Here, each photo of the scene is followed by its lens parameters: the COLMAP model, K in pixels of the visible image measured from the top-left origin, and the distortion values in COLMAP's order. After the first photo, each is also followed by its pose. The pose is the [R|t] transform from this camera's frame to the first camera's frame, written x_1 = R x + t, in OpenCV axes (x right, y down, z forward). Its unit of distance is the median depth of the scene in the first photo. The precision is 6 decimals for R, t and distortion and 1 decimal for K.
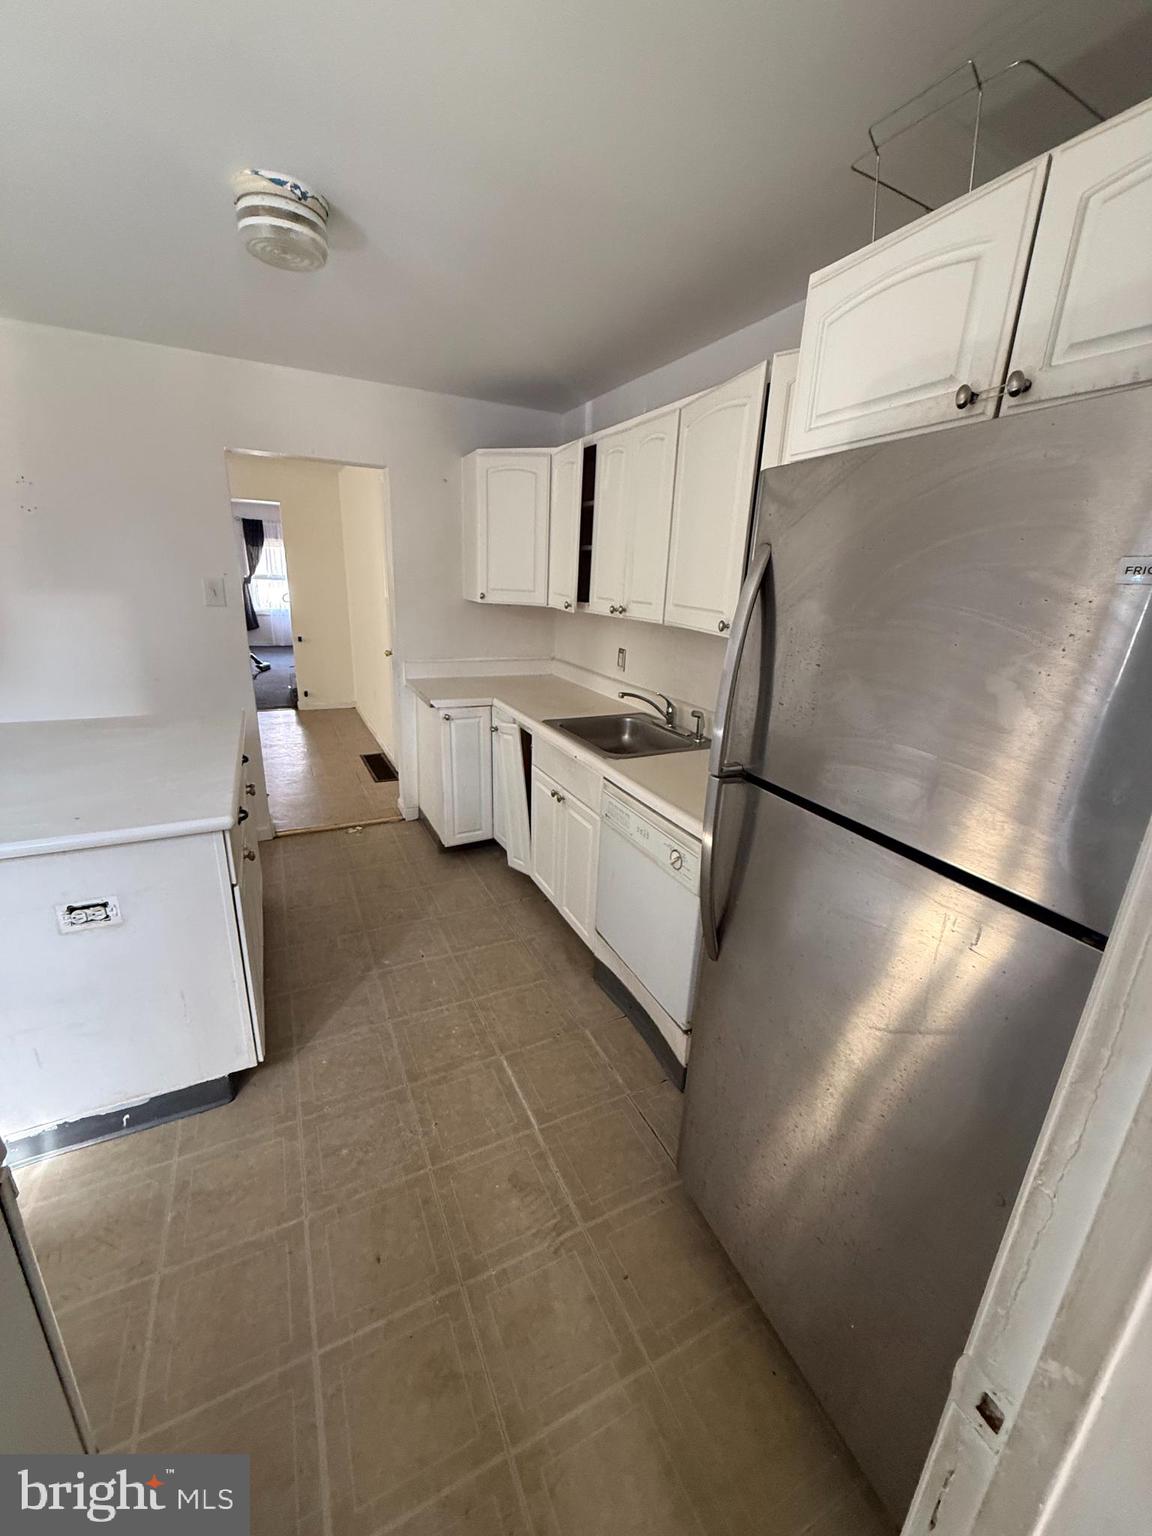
lens RADIAL K [[610.6, 0, 577.8], [0, 610.6, 762.8], [0, 0, 1]] dist [-0.003736, -0.000423]
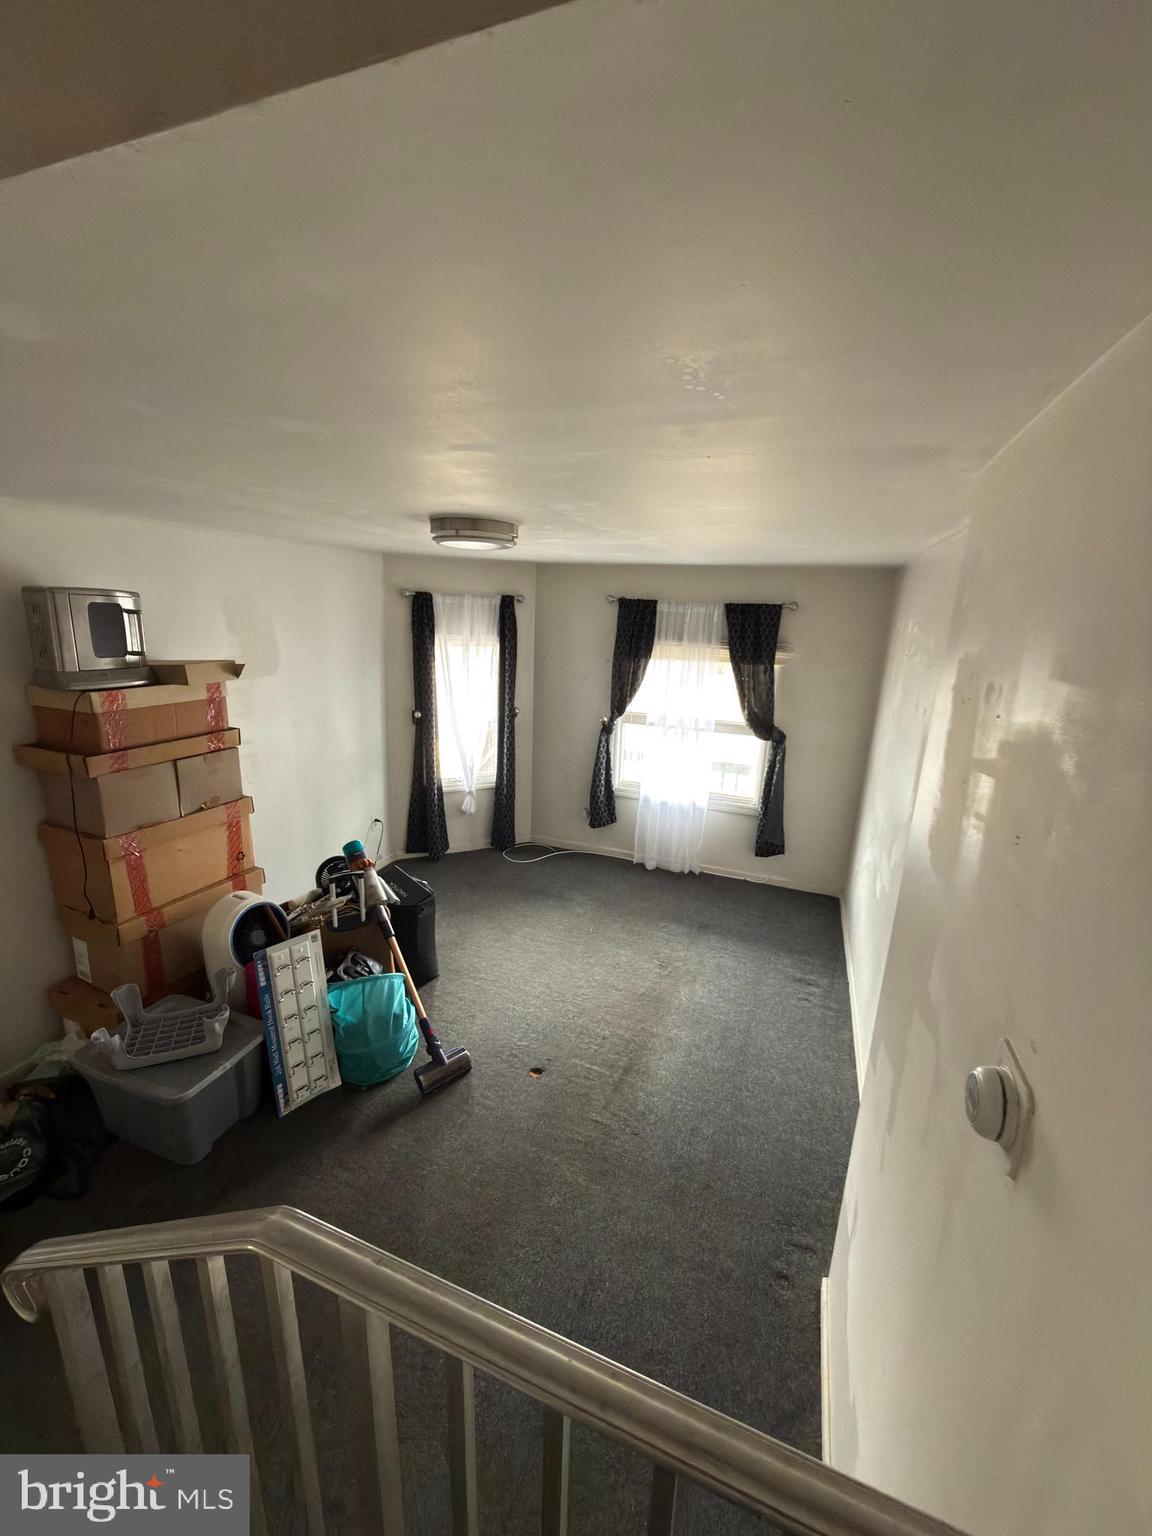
lens RADIAL K [[610.6, 0, 577.6], [0, 610.6, 769.6], [0, 0, 1]] dist [-0.003736, -0.000423]
pose [[0.676749, 0.178109, -0.714344, -0.734259], [-0.234859, 0.971828, 0.019810, -0.929383], [0.697748, 0.154364, 0.699514, 2.252210]]
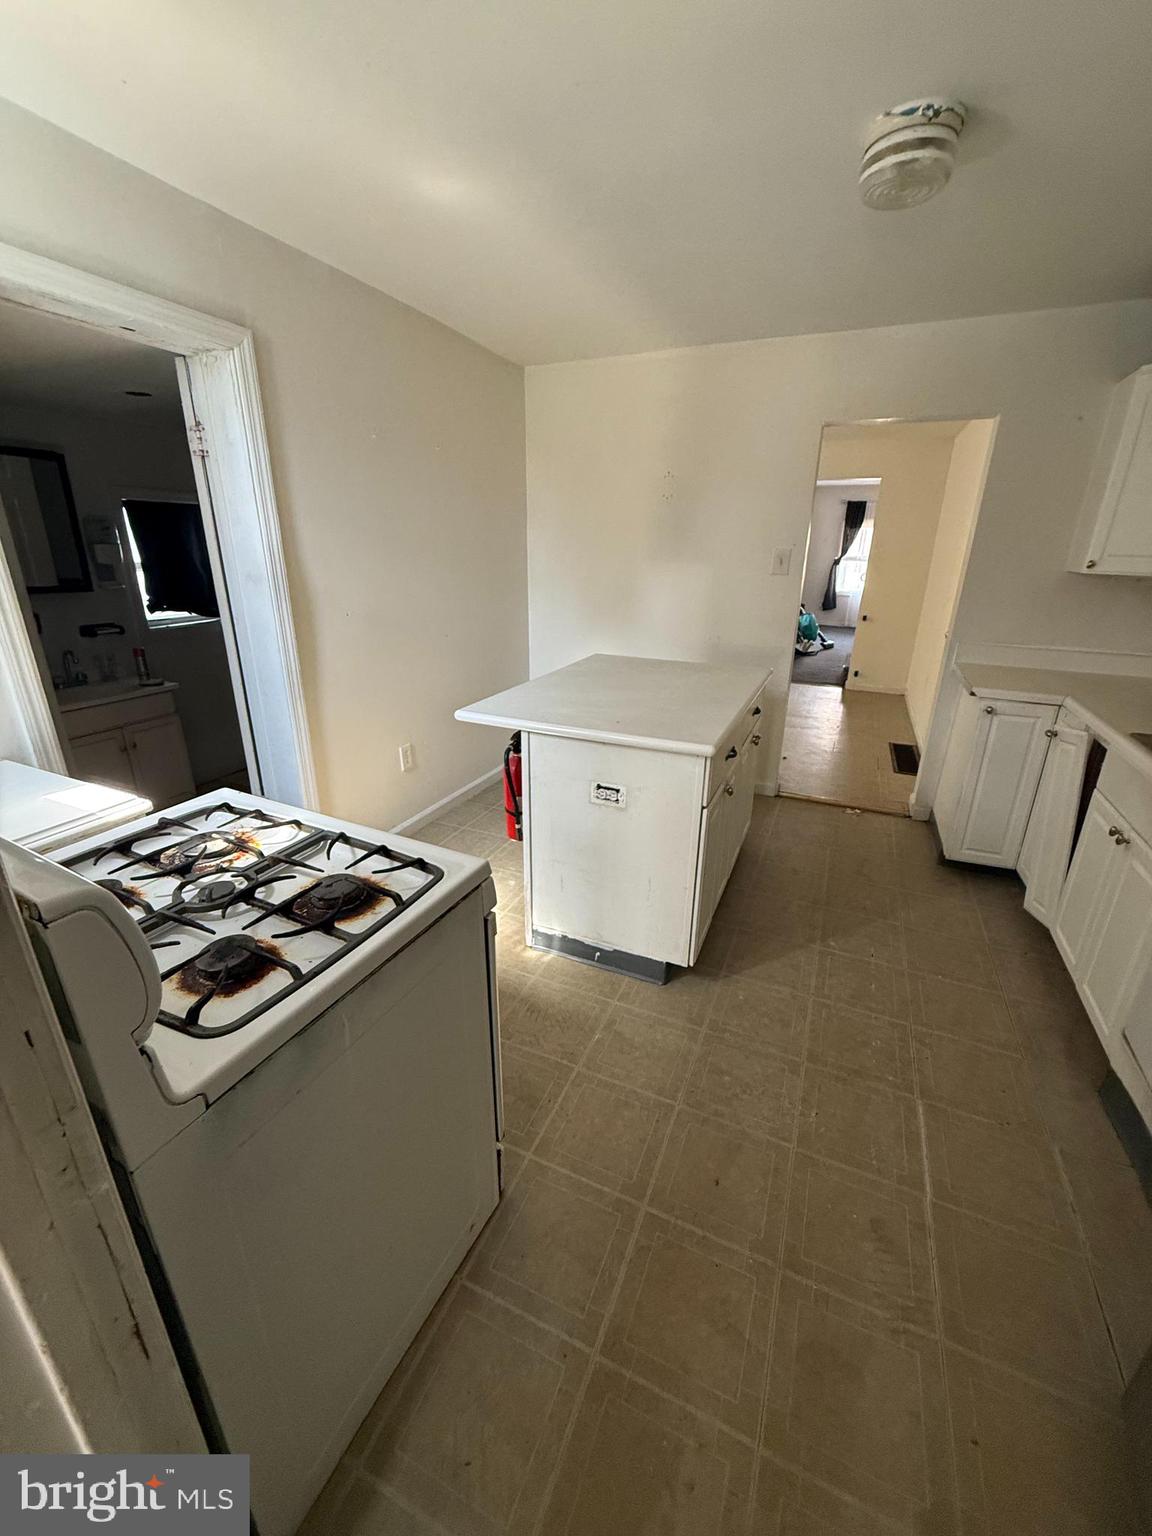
lens RADIAL K [[610.6, 0, 573.0], [0, 610.6, 766.0], [0, 0, 1]] dist [-0.003736, -0.000423]
pose [[0.631923, 0.233397, -0.739053, 0.070151], [-0.215683, 0.968868, 0.121556, 0.025361], [0.744415, 0.082587, 0.662590, 0.032589]]
